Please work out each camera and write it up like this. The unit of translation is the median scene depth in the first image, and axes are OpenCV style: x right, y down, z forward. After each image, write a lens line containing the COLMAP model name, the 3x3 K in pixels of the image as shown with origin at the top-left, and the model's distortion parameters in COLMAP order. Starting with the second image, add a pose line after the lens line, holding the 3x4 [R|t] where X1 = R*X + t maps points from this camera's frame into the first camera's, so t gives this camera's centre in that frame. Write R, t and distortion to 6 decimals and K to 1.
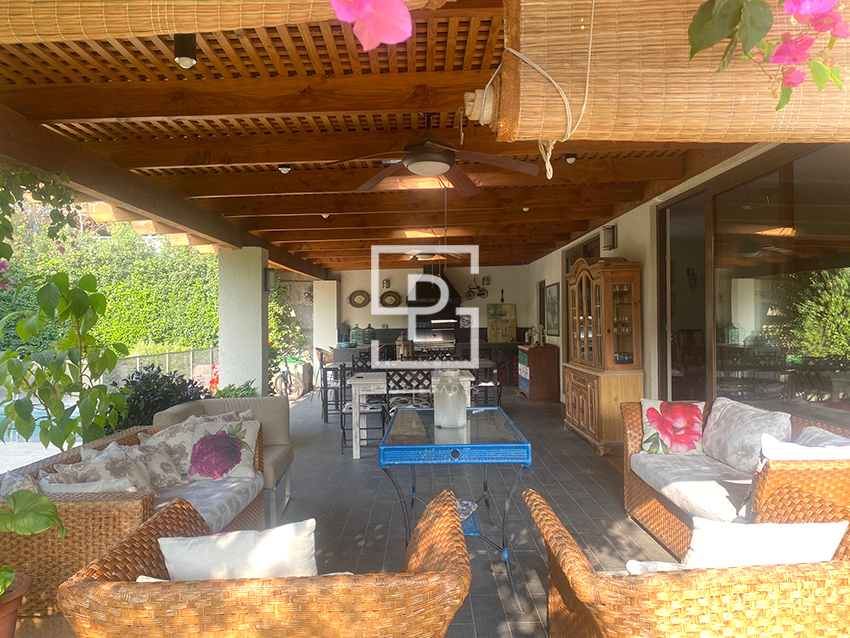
lens RADIAL K [[620.6, 0, 425.0], [0, 620.6, 319.0], [0, 0, 1]] dist [0.063441, -0.000157]
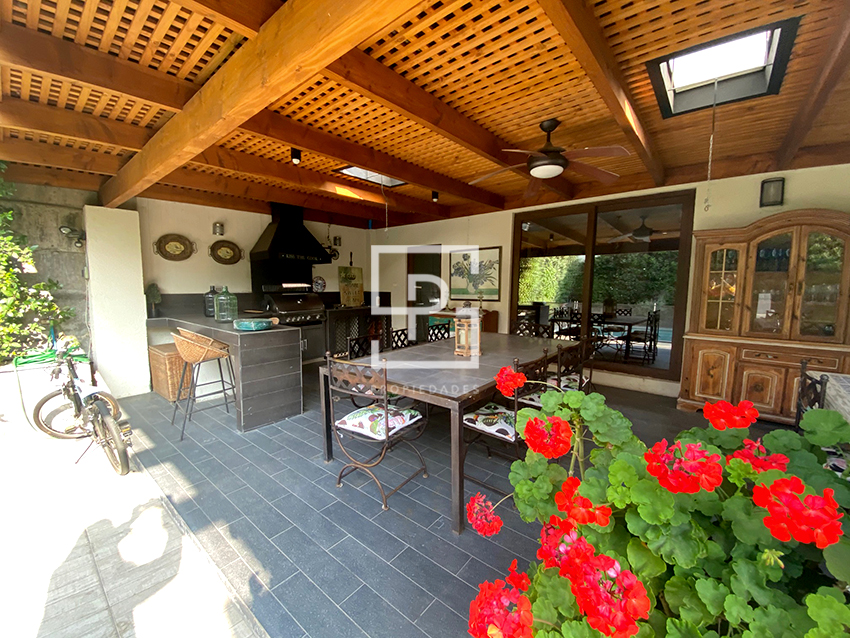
lens RADIAL K [[341.5, 0, 425.0], [0, 341.5, 319.0], [0, 0, 1]] dist [0.013572, -0.017002]
pose [[0.642332, -0.060853, 0.764006, -0.221552], [-0.015422, 0.995615, 0.092267, 0.005440], [-0.766271, -0.071049, 0.638577, 0.578354]]
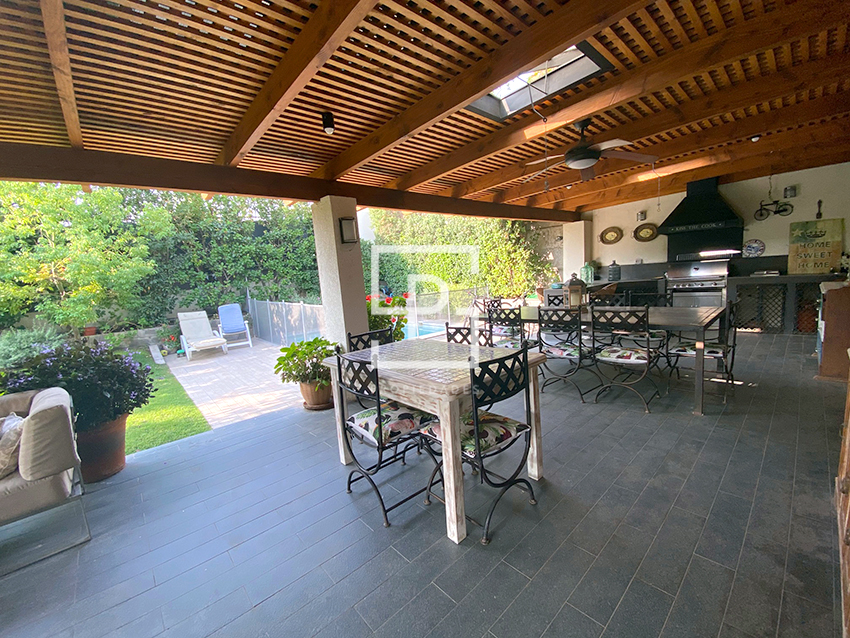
lens RADIAL K [[341.5, 0, 425.0], [0, 341.5, 319.0], [0, 0, 1]] dist [0.013572, -0.017002]
pose [[0.678571, 0.055508, -0.732435, 0.108916], [0.070556, 0.987604, 0.140213, 0.002170], [0.731139, -0.146822, 0.666243, 0.391205]]
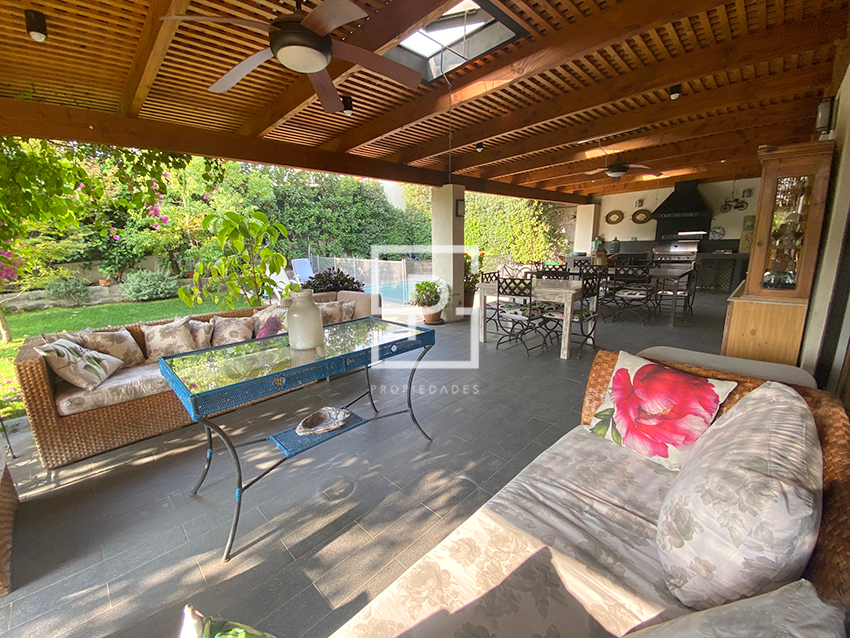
lens RADIAL K [[341.5, 0, 425.0], [0, 341.5, 319.0], [0, 0, 1]] dist [0.013572, -0.017002]
pose [[0.714979, 0.143637, -0.684232, 0.136475], [0.023060, 0.973291, 0.228414, 0.001738], [0.698765, -0.179090, 0.692571, 0.188969]]
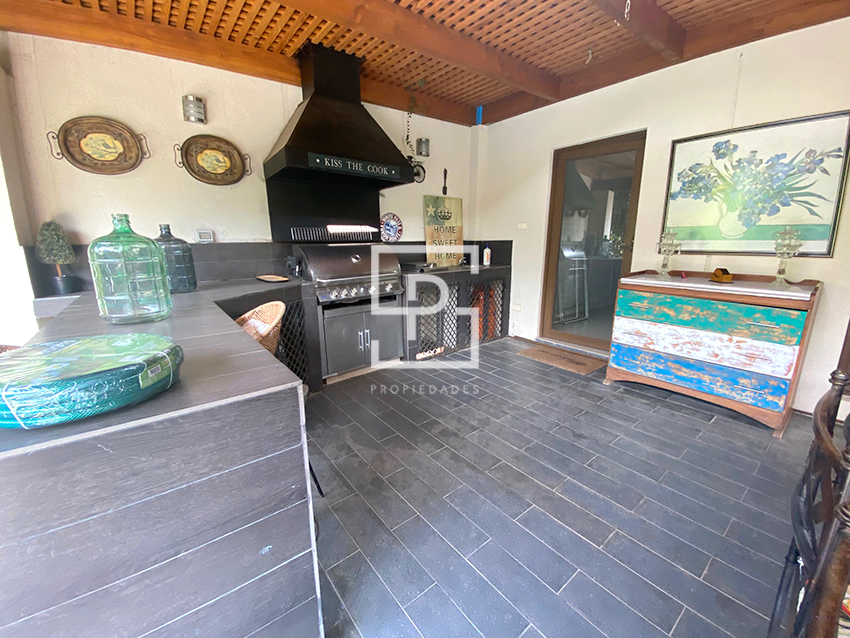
lens RADIAL K [[341.5, 0, 425.0], [0, 341.5, 319.0], [0, 0, 1]] dist [0.013572, -0.017002]
pose [[0.787456, -0.135881, 0.601206, -0.094409], [-0.001323, 0.975023, 0.222101, 0.014994], [-0.616369, -0.175691, 0.767608, 0.772898]]
